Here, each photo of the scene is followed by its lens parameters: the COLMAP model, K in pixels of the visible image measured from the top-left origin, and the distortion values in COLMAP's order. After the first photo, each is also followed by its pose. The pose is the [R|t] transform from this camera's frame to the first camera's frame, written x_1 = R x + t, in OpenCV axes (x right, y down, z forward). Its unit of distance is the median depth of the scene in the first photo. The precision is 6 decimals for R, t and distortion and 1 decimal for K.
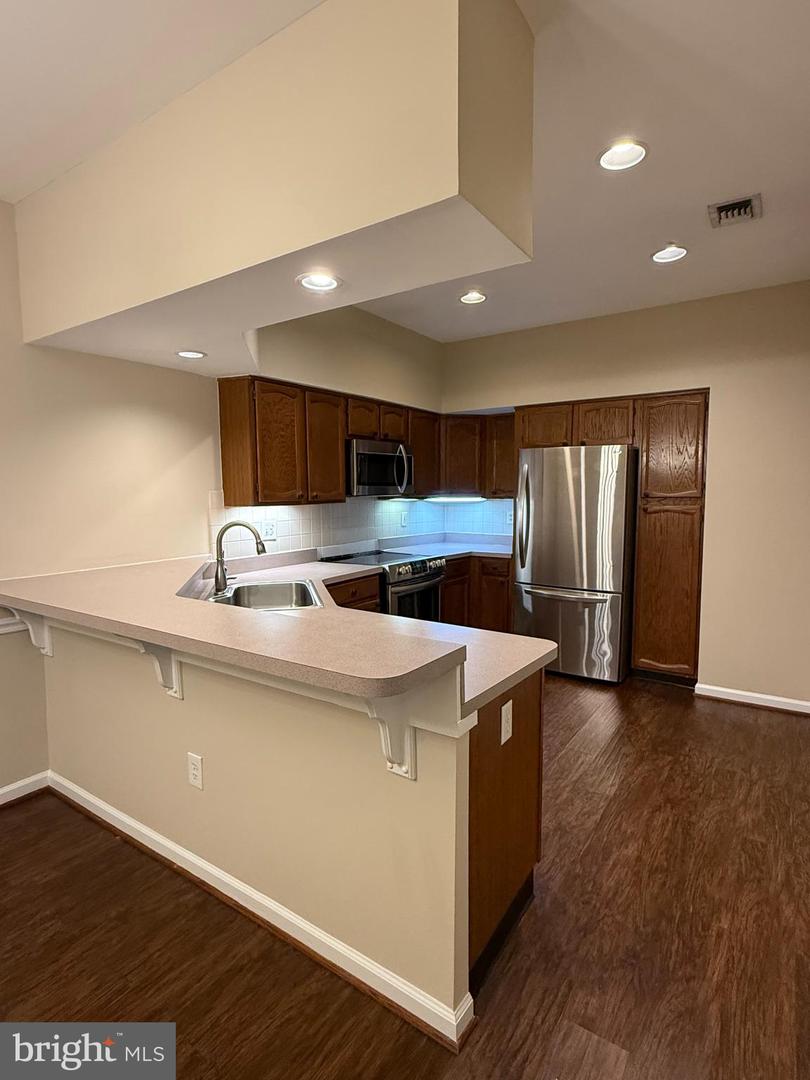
lens RADIAL K [[571.0, 0, 405.0], [0, 571.0, 540.0], [0, 0, 1]] dist [-0.002656, -0.001205]
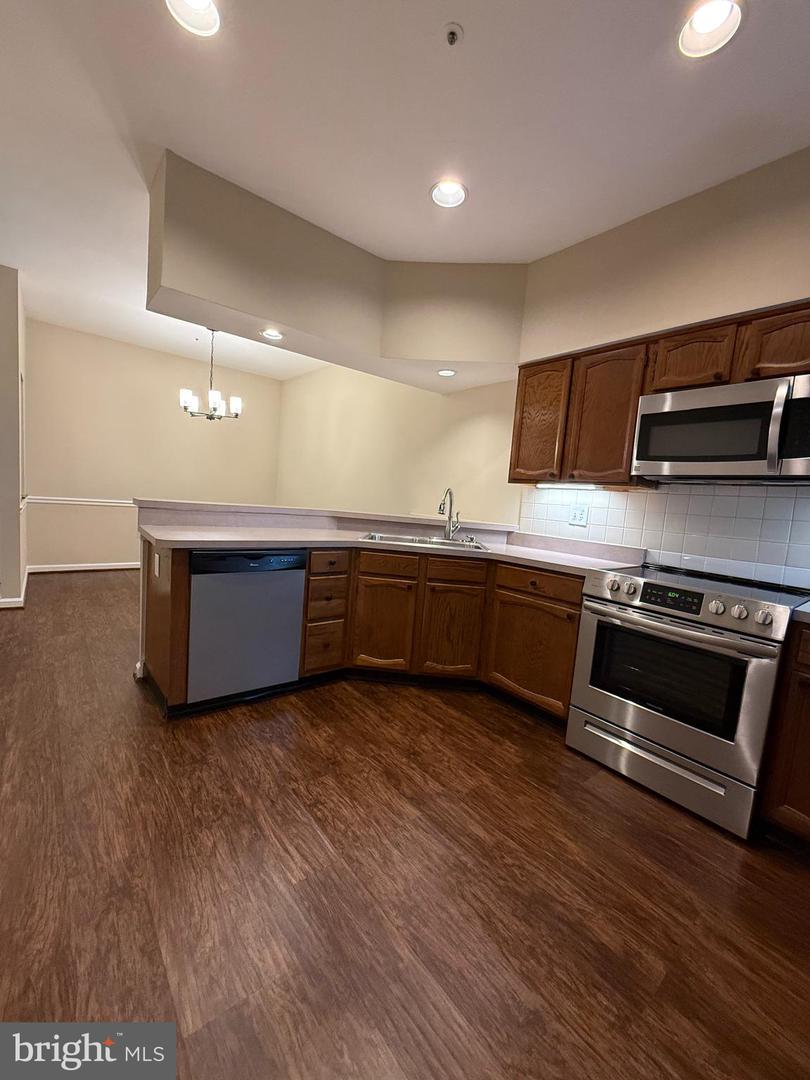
lens RADIAL K [[431.1, 0, 397.9], [0, 431.1, 539.4], [0, 0, 1]] dist [0.001860, 0.000256]
pose [[-0.287938, 0.083321, -0.954018, 0.648211], [-0.160636, 0.977891, 0.133889, -0.029833], [0.944081, 0.191801, -0.268187, 1.085241]]
